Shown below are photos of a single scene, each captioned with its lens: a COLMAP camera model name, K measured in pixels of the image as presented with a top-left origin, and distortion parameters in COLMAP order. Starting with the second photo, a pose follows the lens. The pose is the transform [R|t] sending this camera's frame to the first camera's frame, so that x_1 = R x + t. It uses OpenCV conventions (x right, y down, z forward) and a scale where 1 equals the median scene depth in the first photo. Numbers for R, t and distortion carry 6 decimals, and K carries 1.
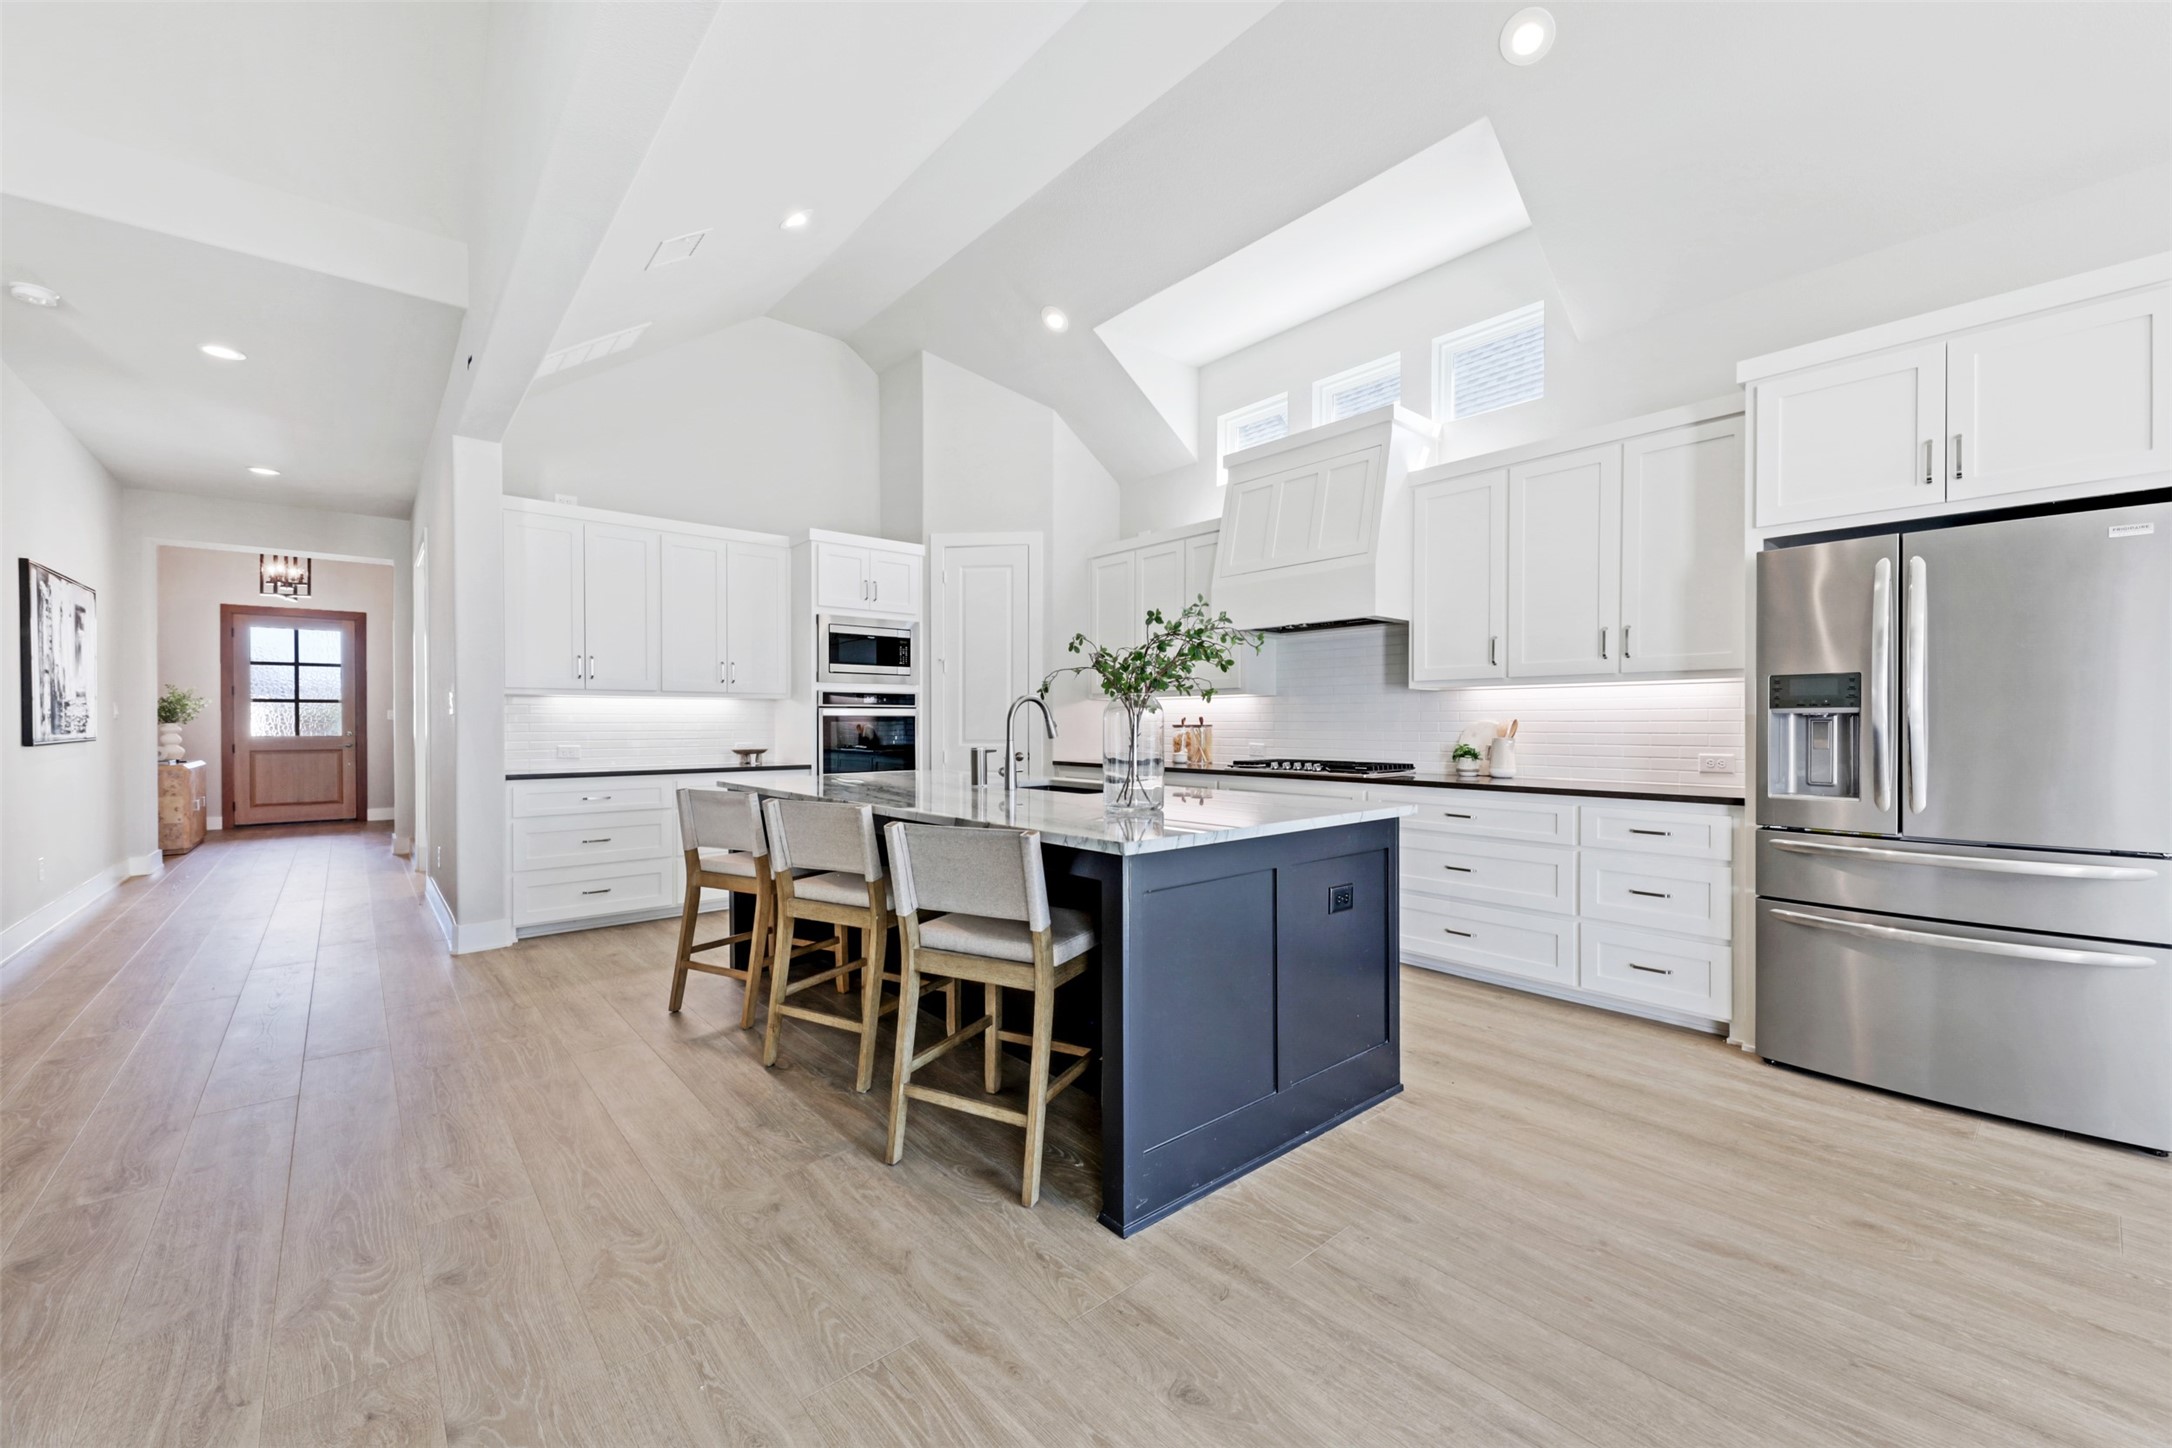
lens RADIAL K [[866.9, 0, 1086.0], [0, 866.9, 724.0], [0, 0, 1]] dist [-0.002234, -0.000332]
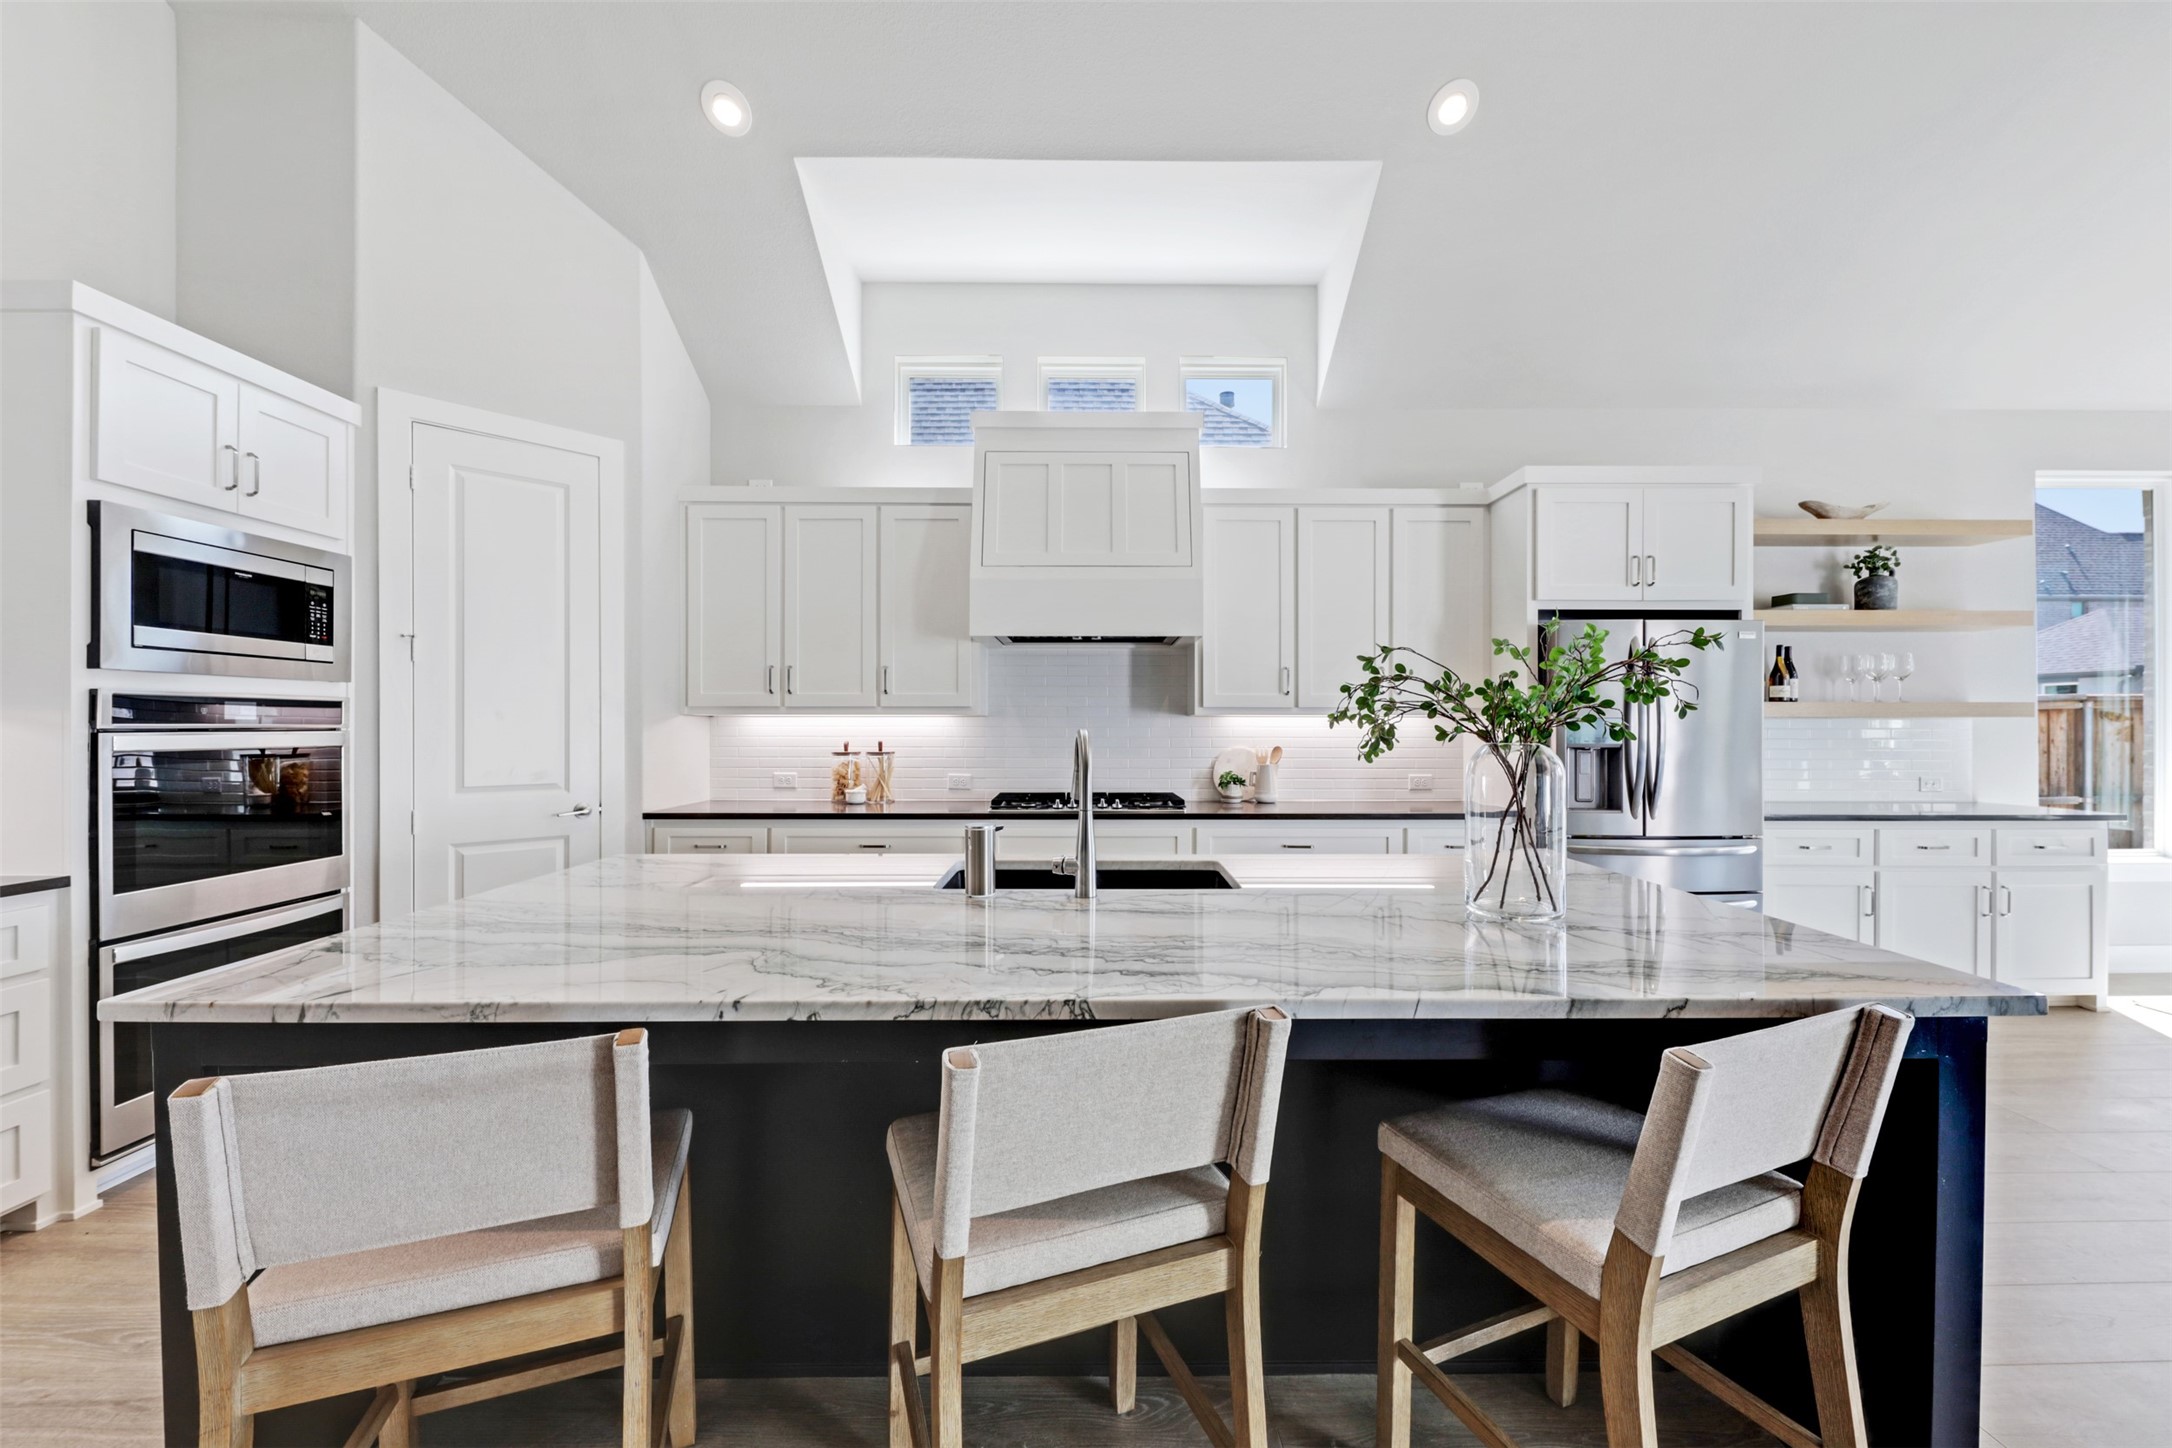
lens RADIAL K [[825.4, 0, 1086.0], [0, 825.4, 724.0], [0, 0, 1]] dist [0.001729, -0.000064]
pose [[0.634887, 0.000979, 0.772604, -0.310170], [-0.001959, 0.999998, 0.000343, -0.023712], [-0.772603, -0.001732, 0.634888, 0.395981]]
